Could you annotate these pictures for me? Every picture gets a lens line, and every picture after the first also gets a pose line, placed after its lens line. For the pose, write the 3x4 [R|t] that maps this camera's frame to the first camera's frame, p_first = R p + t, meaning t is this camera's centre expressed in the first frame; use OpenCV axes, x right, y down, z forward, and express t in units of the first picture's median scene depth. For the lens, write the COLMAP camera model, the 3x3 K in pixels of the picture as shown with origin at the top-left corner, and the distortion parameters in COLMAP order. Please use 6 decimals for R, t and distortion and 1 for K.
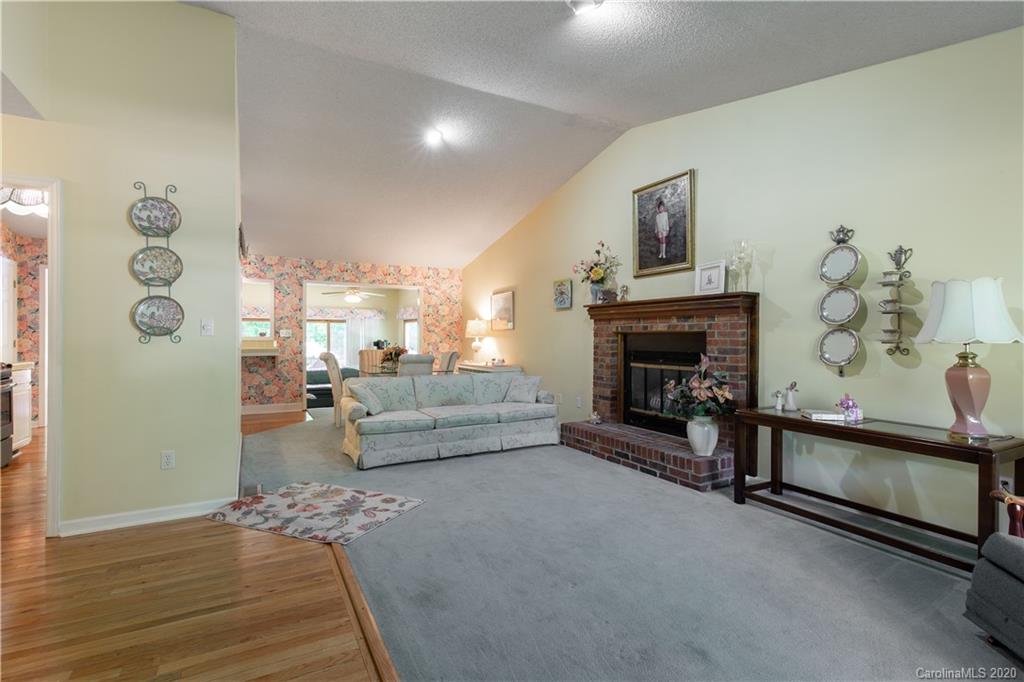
lens RADIAL K [[467.5, 0, 511.2], [0, 467.5, 338.8], [0, 0, 1]] dist [0.001137, -0.000145]
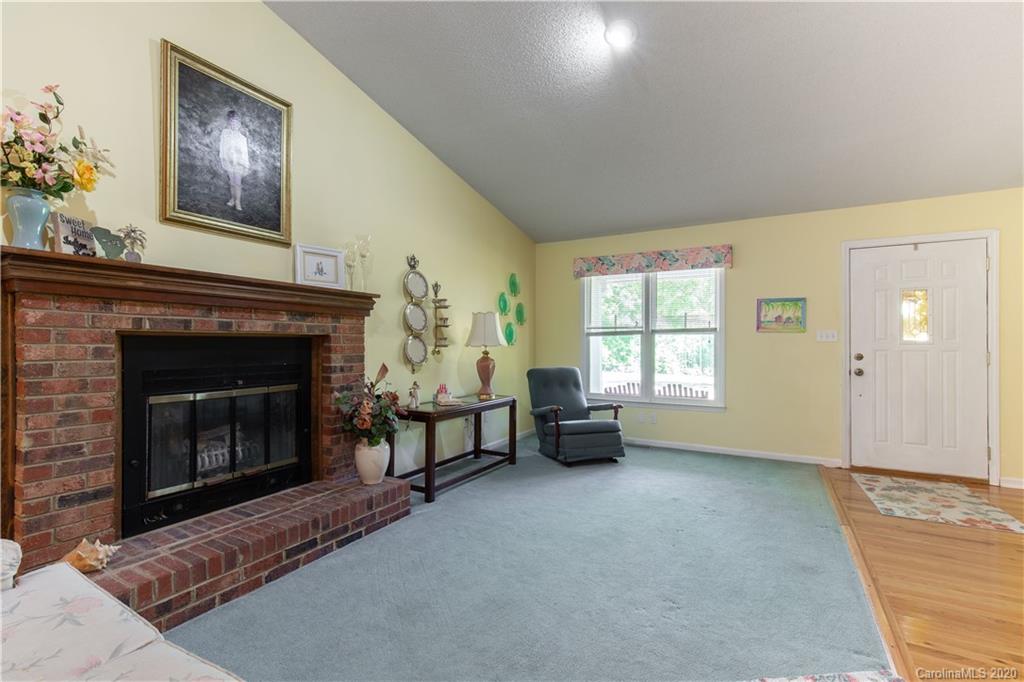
lens RADIAL K [[467.5, 0, 511.0], [0, 467.5, 340.9], [0, 0, 1]] dist [0.001137, -0.000145]
pose [[-0.521441, 0.002738, 0.853283, -0.387957], [0.002624, 0.999995, -0.001605, -0.003850], [-0.853283, 0.001402, -0.521446, 1.082903]]
